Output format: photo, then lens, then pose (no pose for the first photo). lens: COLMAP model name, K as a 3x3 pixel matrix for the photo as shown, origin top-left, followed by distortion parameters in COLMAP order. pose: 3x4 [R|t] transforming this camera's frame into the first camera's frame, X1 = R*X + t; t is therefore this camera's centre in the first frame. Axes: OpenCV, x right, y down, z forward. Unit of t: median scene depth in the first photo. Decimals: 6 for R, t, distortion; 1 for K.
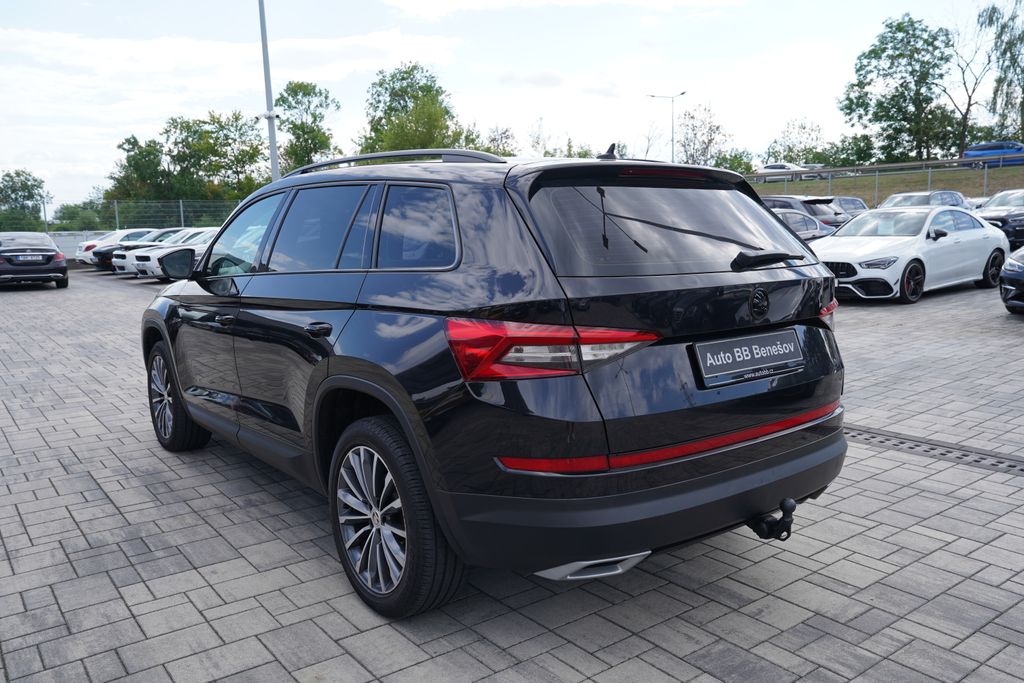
lens RADIAL K [[801.7, 0, 512.0], [0, 801.7, 341.5], [0, 0, 1]] dist [-0.086004, 0.117629]
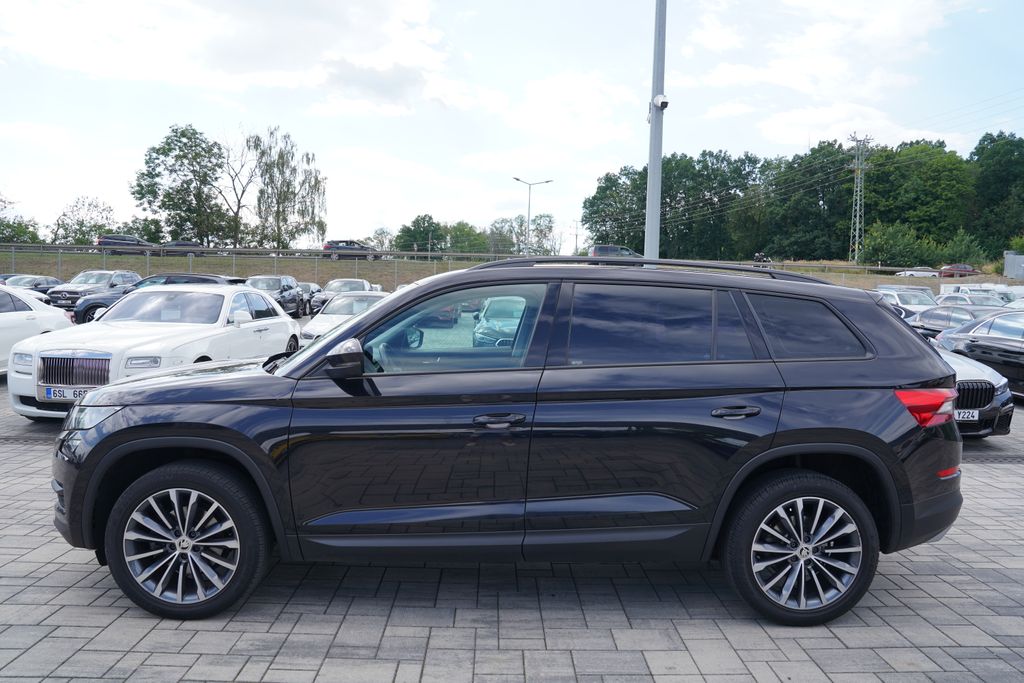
lens RADIAL K [[702.1, 0, 511.3], [0, 702.1, 320.6], [0, 0, 1]] dist [-0.032431, 0.005505]
pose [[0.588958, 0.015160, 0.808021, -0.055922], [0.077152, 0.994203, -0.074888, -0.004327], [-0.804472, 0.106447, 0.584375, 0.027920]]
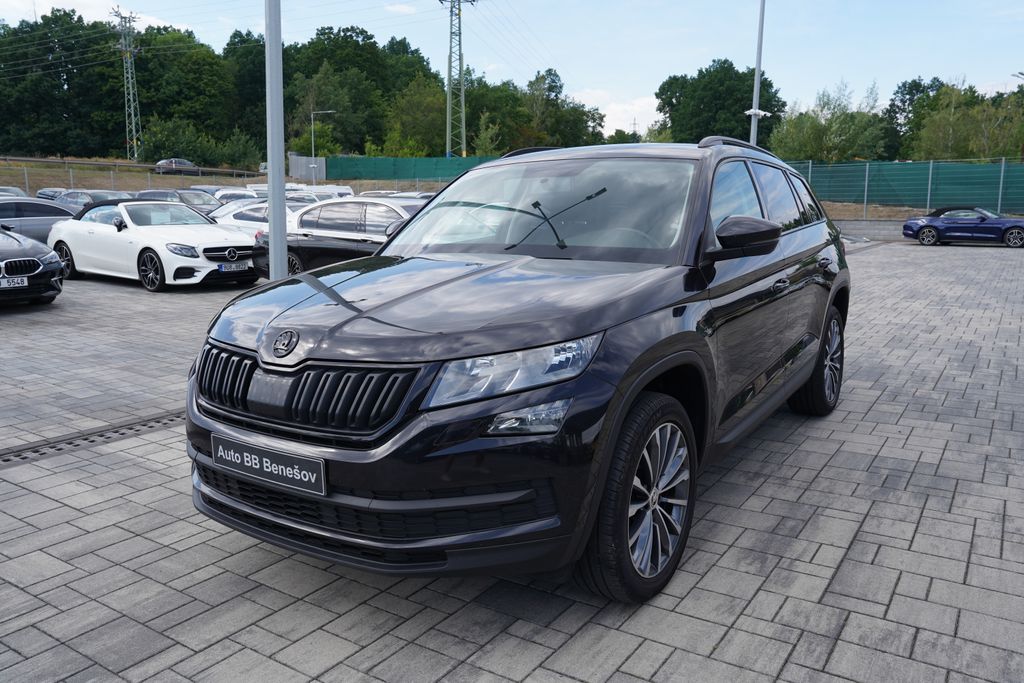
lens RADIAL K [[772.0, 0, 512.4], [0, 772.0, 348.7], [0, 0, 1]] dist [-0.080634, 0.093483]
pose [[-0.320781, -0.141450, 0.936531, -0.063693], [0.150704, 0.968566, 0.197908, -0.010449], [-0.935087, 0.204624, -0.289381, 0.088564]]
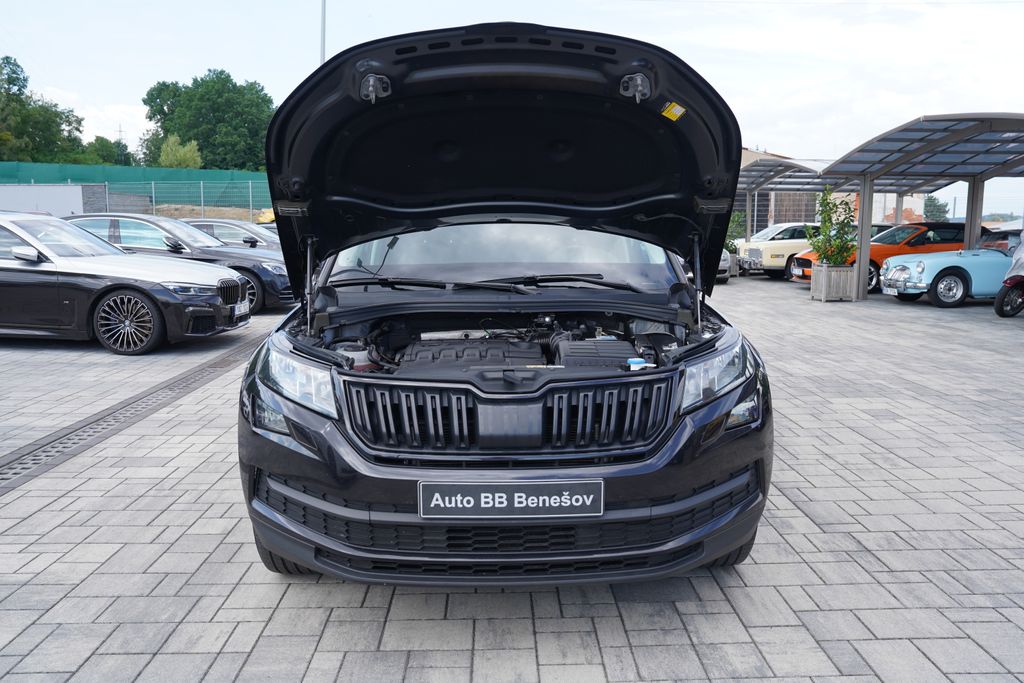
lens RADIAL K [[801.7, 0, 512.0], [0, 801.7, 341.5], [0, 0, 1]] dist [-0.086004, 0.117629]
pose [[-0.806153, -0.062388, 0.588409, -0.048430], [0.101003, 0.965322, 0.240732, -0.014691], [-0.583023, 0.253498, -0.771896, 0.113567]]
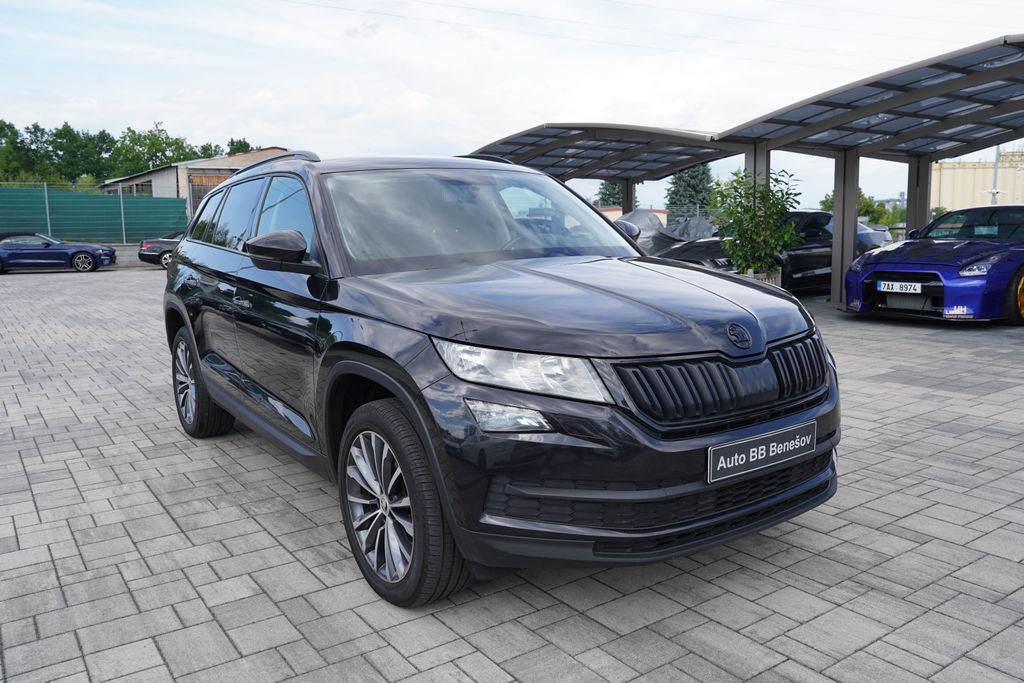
lens RADIAL K [[816.4, 0, 512.0], [0, 816.4, 341.5], [0, 0, 1]] dist [-0.086338, 0.114272]
pose [[-0.998183, 0.032705, 0.050609, -0.020171], [0.045561, 0.959302, 0.278683, -0.016097], [-0.039434, 0.280483, -0.959049, 0.124280]]
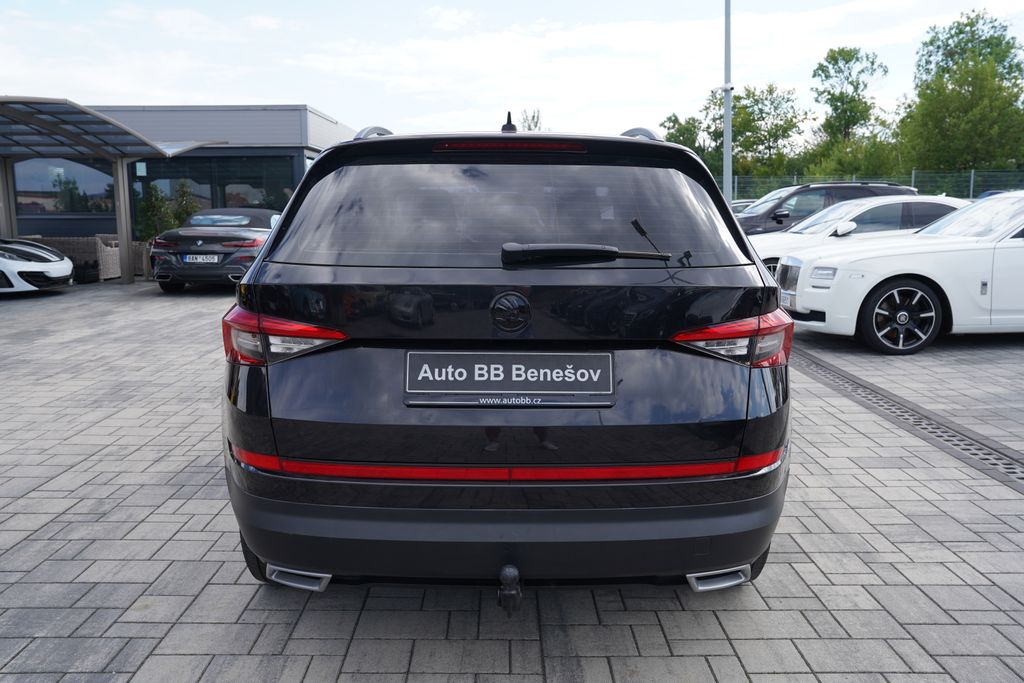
lens RADIAL K [[834.2, 0, 511.8], [0, 834.2, 310.6], [0, 0, 1]] dist [-0.003406, 0.011599]
pose [[0.802451, 0.092608, -0.589489, 0.029110], [-0.102401, 0.994600, 0.016857, -0.002332], [0.587867, 0.046838, 0.807601, 0.011434]]
